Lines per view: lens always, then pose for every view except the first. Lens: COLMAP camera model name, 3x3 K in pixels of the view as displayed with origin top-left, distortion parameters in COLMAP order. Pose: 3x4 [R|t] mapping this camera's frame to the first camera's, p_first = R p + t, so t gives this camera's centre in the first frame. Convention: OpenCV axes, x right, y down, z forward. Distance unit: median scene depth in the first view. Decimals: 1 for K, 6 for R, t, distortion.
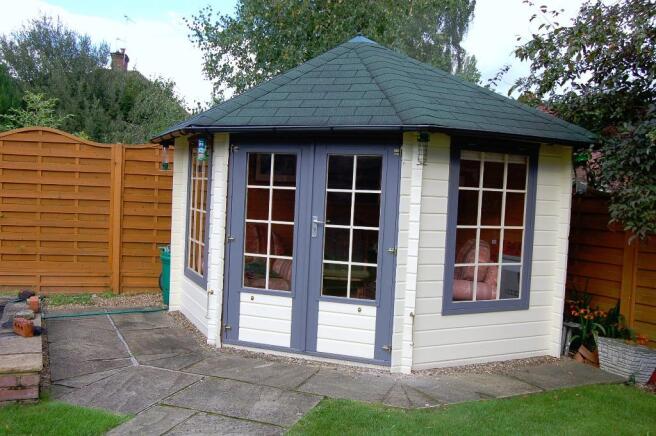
lens RADIAL K [[618.4, 0, 328.0], [0, 618.4, 218.0], [0, 0, 1]] dist [-0.007763, -0.005937]
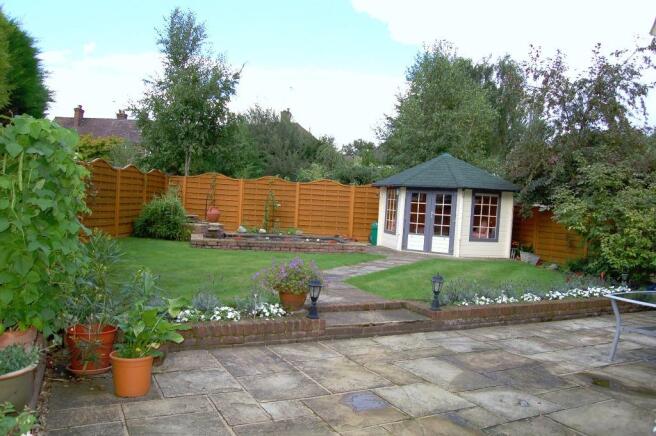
lens RADIAL K [[499.6, 0, 328.0], [0, 499.6, 218.0], [0, 0, 1]] dist [-0.102681, -0.000513]
pose [[0.982890, 0.017338, -0.183373, -0.076658], [-0.019941, 0.999725, -0.012363, 0.074750], [0.183109, 0.015808, 0.982966, -1.745234]]
